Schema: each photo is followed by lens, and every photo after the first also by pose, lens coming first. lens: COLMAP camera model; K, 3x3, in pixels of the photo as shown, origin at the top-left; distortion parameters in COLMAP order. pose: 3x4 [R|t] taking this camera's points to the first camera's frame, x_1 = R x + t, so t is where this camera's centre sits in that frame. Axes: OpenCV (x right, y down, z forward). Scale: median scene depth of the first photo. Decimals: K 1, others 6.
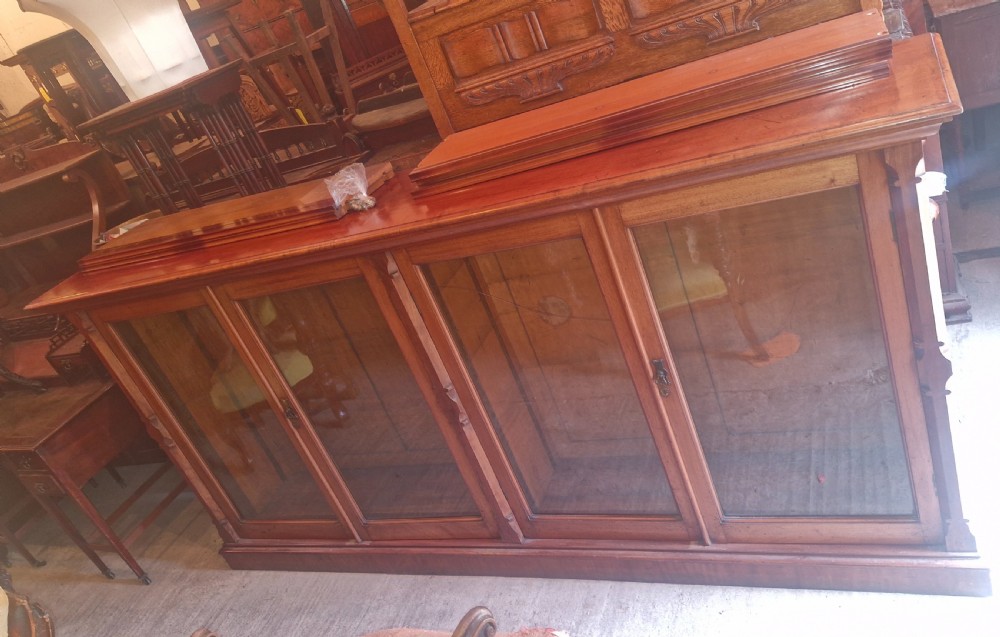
lens RADIAL K [[768.3, 0, 533.2], [0, 768.3, 312.0], [0, 0, 1]] dist [0.050235, -0.054790]
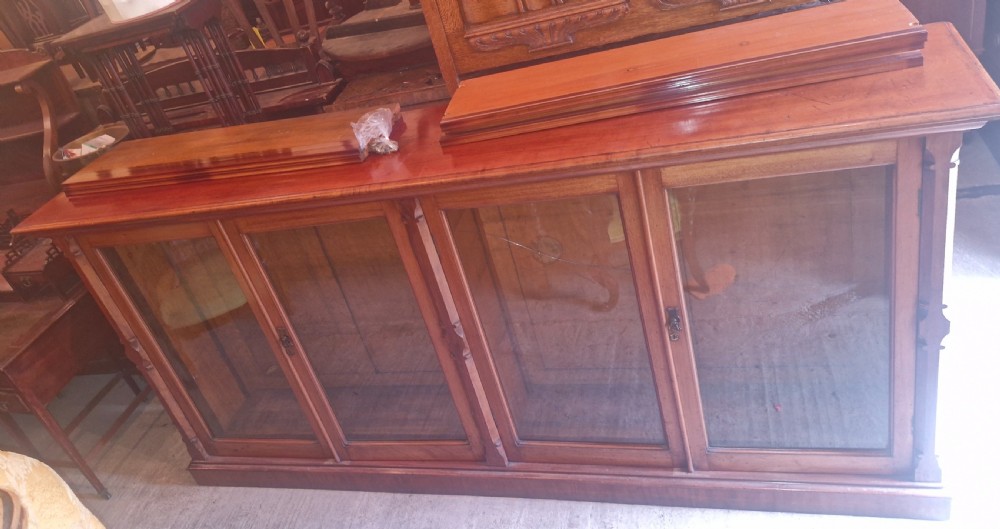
lens RADIAL K [[748.2, 0, 463.3], [0, 748.2, 245.1], [0, 0, 1]] dist [0.050703, -0.052564]
pose [[0.995027, 0.025666, 0.096245, -0.185504], [-0.030162, 0.998506, 0.045555, -0.051633], [-0.094932, -0.048232, 0.994315, -0.010842]]
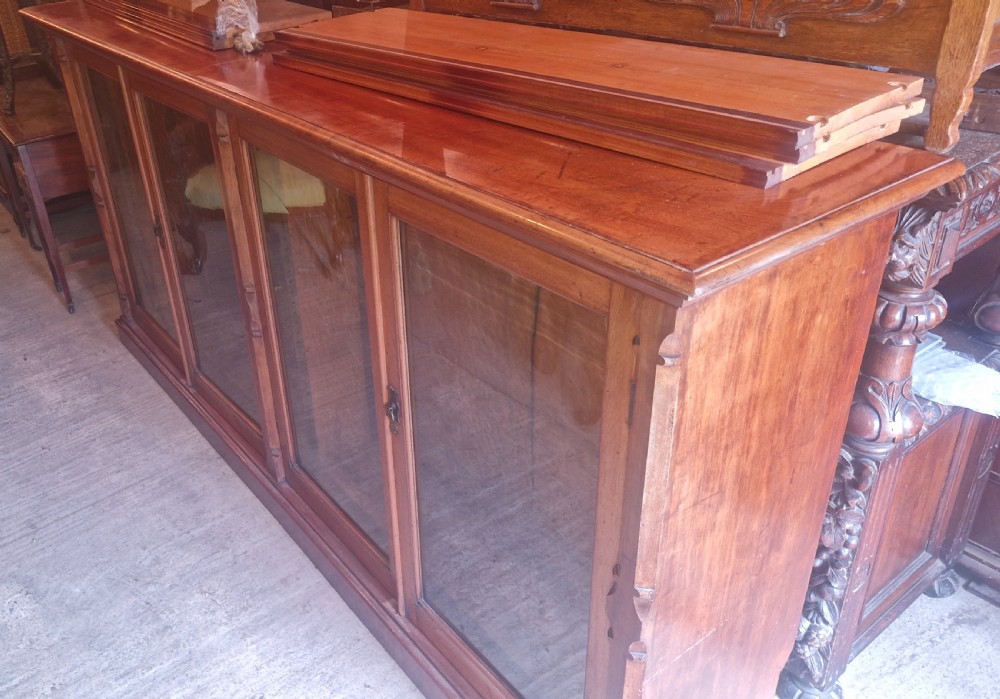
lens RADIAL K [[849.7, 0, 390.8], [0, 849.7, 344.5], [0, 0, 1]] dist [0.053527, -0.045962]
pose [[0.786923, 0.521472, -0.329877, 0.333463], [-0.449149, 0.850644, 0.273258, -0.165723], [0.423104, -0.066869, 0.903610, 0.181377]]
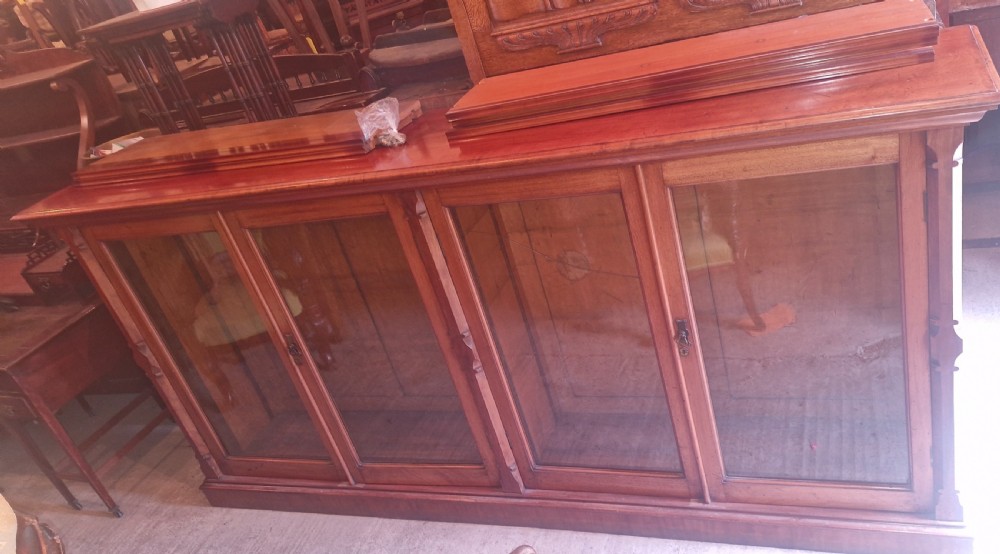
lens RADIAL K [[767.2, 0, 575.1], [0, 767.2, 290.8], [0, 0, 1]] dist [0.055625, -0.066874]
pose [[0.993097, 0.074673, 0.090451, -0.057575], [-0.076779, 0.996847, 0.020027, 0.011479], [-0.088670, -0.026833, 0.995700, 0.000831]]
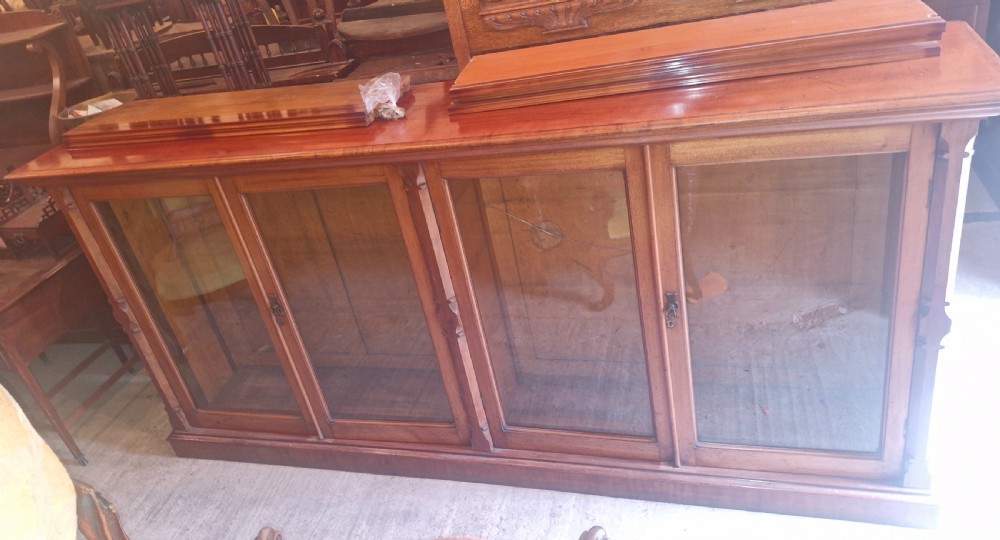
lens RADIAL K [[715.3, 0, 477.8], [0, 715.3, 242.4], [0, 0, 1]] dist [0.051070, -0.054488]
pose [[0.988409, 0.097937, 0.116003, -0.178405], [-0.100032, 0.994907, 0.012363, 0.005600], [-0.114201, -0.023823, 0.993172, 0.037842]]
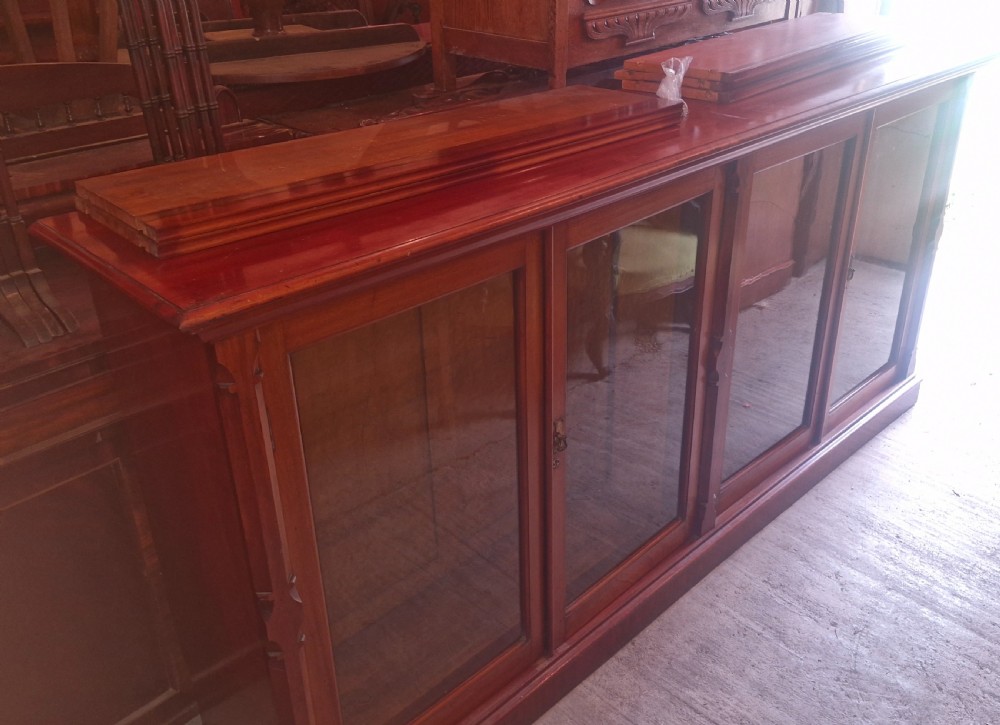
lens RADIAL K [[891.1, 0, 526.0], [0, 891.1, 353.1], [0, 0, 1]] dist [0.058602, 0.008602]
pose [[0.403159, -0.101946, 0.909434, -1.037967], [0.297027, 0.954550, -0.024671, 0.072147], [-0.865585, 0.280073, 0.415117, 0.718584]]
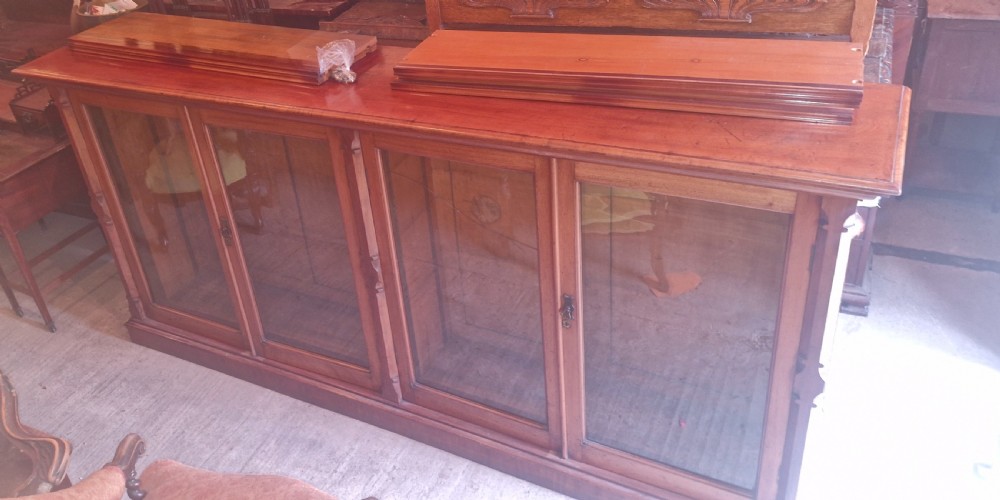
lens RADIAL K [[784.1, 0, 418.1], [0, 784.1, 188.4], [0, 0, 1]] dist [0.060415, -0.058692]
pose [[0.962730, 0.269926, -0.017059, -0.053544], [-0.267545, 0.959684, 0.086177, -0.099201], [0.039633, -0.078401, 0.996134, -0.091074]]
